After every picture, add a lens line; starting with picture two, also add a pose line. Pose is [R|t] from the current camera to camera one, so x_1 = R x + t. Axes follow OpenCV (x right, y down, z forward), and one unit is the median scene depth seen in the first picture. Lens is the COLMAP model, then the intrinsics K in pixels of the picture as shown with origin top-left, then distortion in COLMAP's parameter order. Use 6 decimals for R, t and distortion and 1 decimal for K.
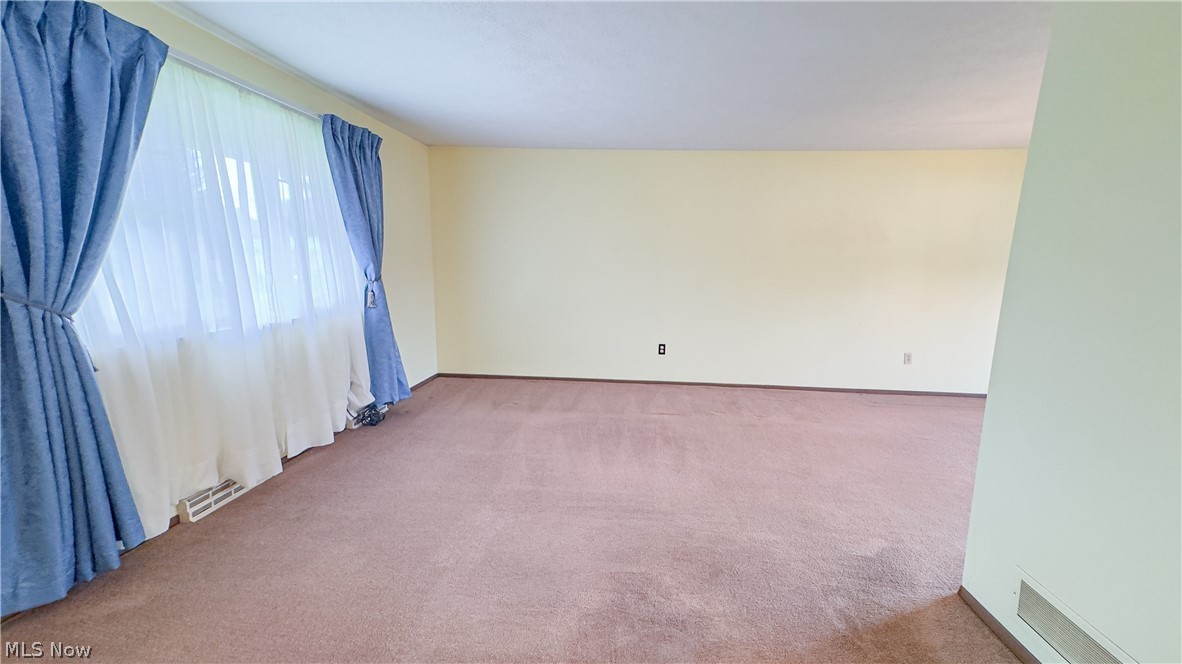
lens RADIAL K [[483.1, 0, 597.1], [0, 483.1, 334.0], [0, 0, 1]] dist [-0.005272, 0.002373]
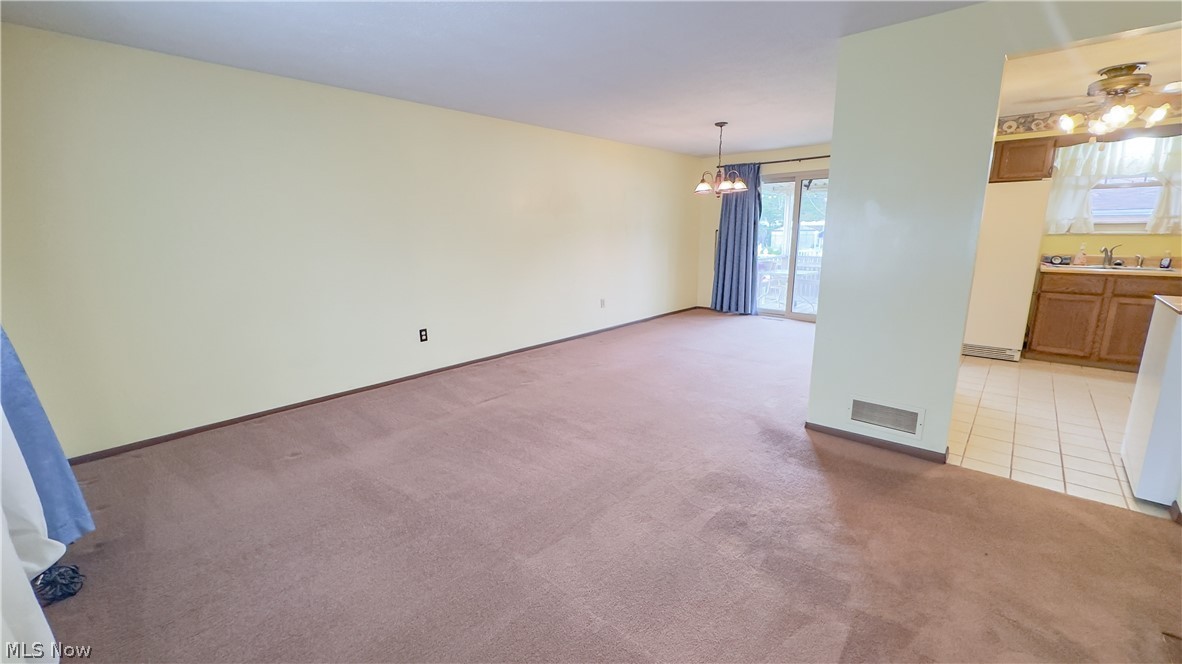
lens RADIAL K [[483.1, 0, 614.1], [0, 483.1, 331.0], [0, 0, 1]] dist [-0.005272, 0.002373]
pose [[0.593201, -0.193982, 0.781335, -0.408592], [0.144901, 0.980413, 0.133396, -0.050751], [-0.791907, 0.034085, 0.609690, 0.236006]]
